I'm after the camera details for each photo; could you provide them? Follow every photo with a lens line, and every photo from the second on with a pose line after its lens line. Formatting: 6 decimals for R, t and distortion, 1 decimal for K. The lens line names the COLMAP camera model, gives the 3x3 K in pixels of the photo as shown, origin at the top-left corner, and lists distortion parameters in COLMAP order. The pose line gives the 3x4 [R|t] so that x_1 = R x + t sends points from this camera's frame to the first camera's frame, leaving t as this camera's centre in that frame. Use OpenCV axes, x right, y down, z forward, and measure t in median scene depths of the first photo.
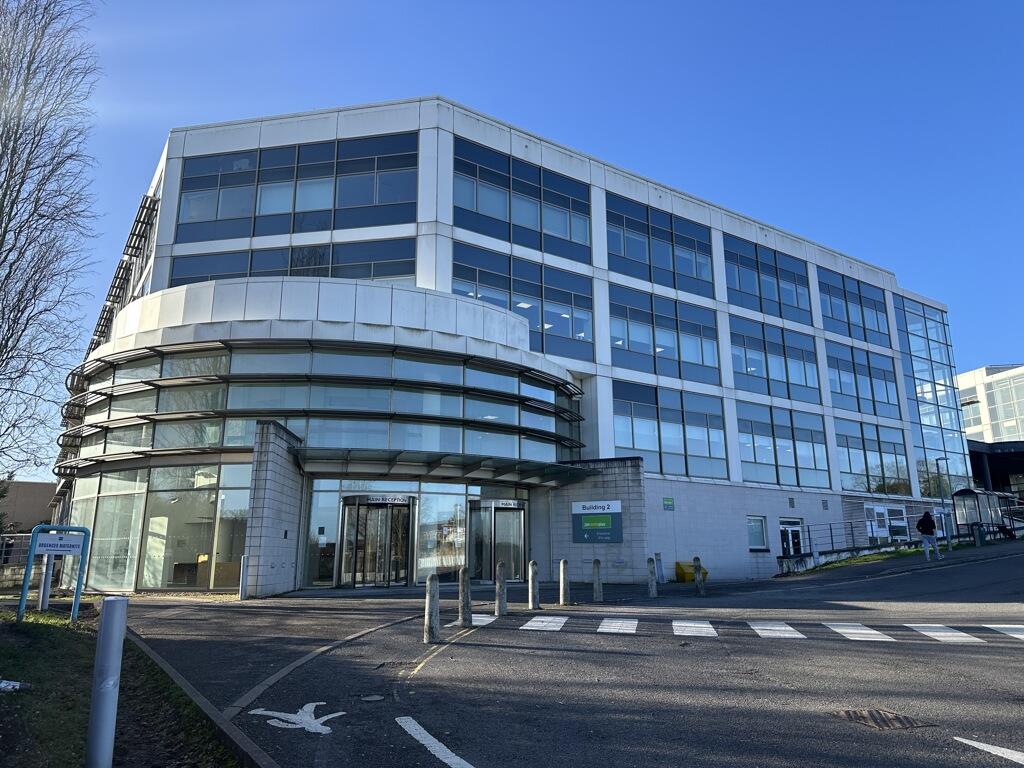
lens RADIAL K [[711.2, 0, 512.0], [0, 711.2, 384.0], [0, 0, 1]] dist [0.116915, -0.156222]
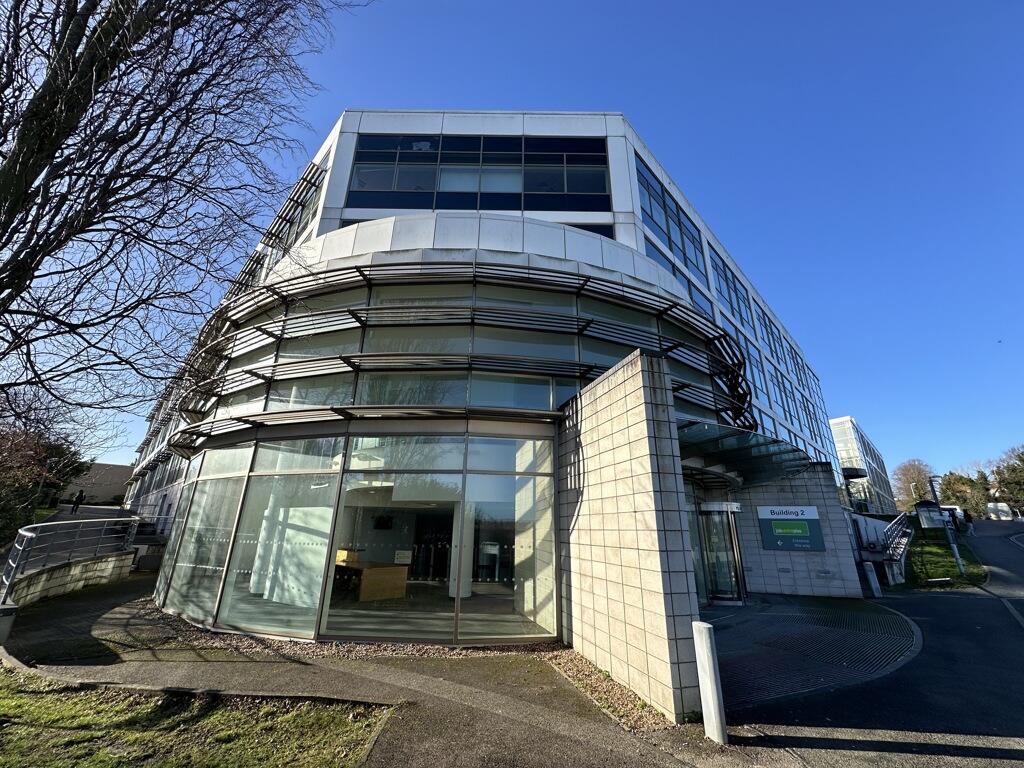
lens RADIAL K [[406.1, 0, 512.0], [0, 406.1, 384.0], [0, 0, 1]] dist [-0.001233, 0.000026]
pose [[0.980233, 0.085823, 0.178264, -0.341675], [-0.066920, 0.991734, -0.109478, 0.080247], [-0.186186, 0.095384, 0.977874, 0.485597]]
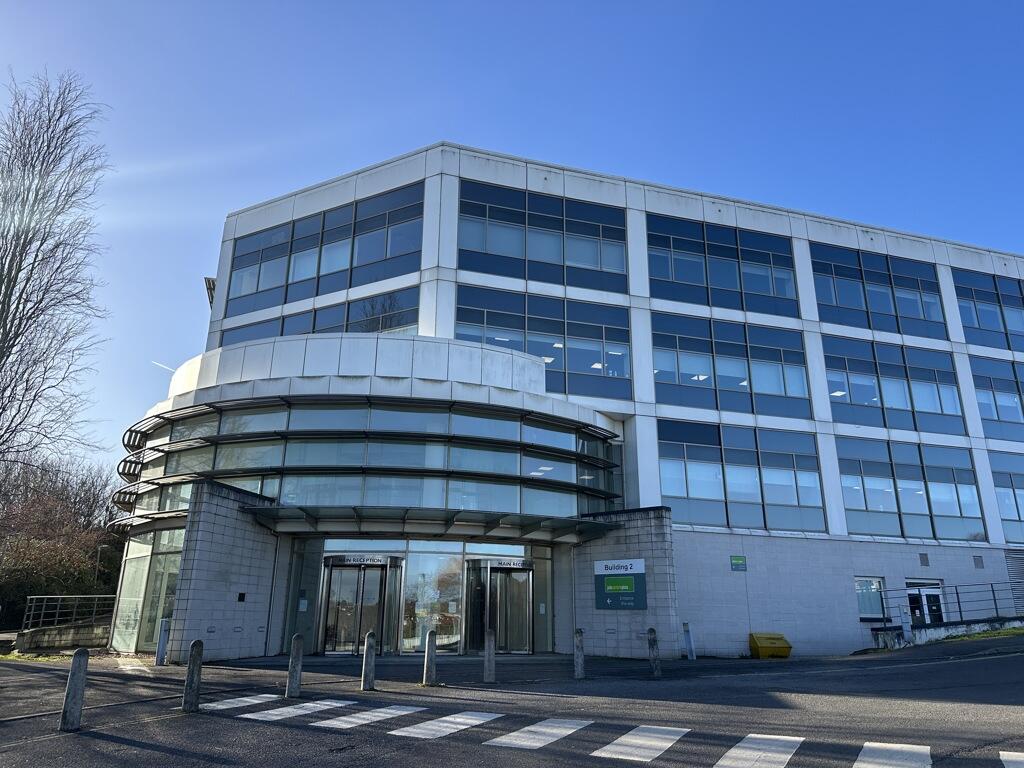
lens RADIAL K [[714.0, 0, 508.5], [0, 714.0, 388.9], [0, 0, 1]] dist [0.095627, -0.117627]
pose [[0.957000, -0.075921, -0.279976, 0.236527], [0.054995, 0.995125, -0.081865, 0.020936], [0.284827, 0.062948, 0.956510, 0.109379]]
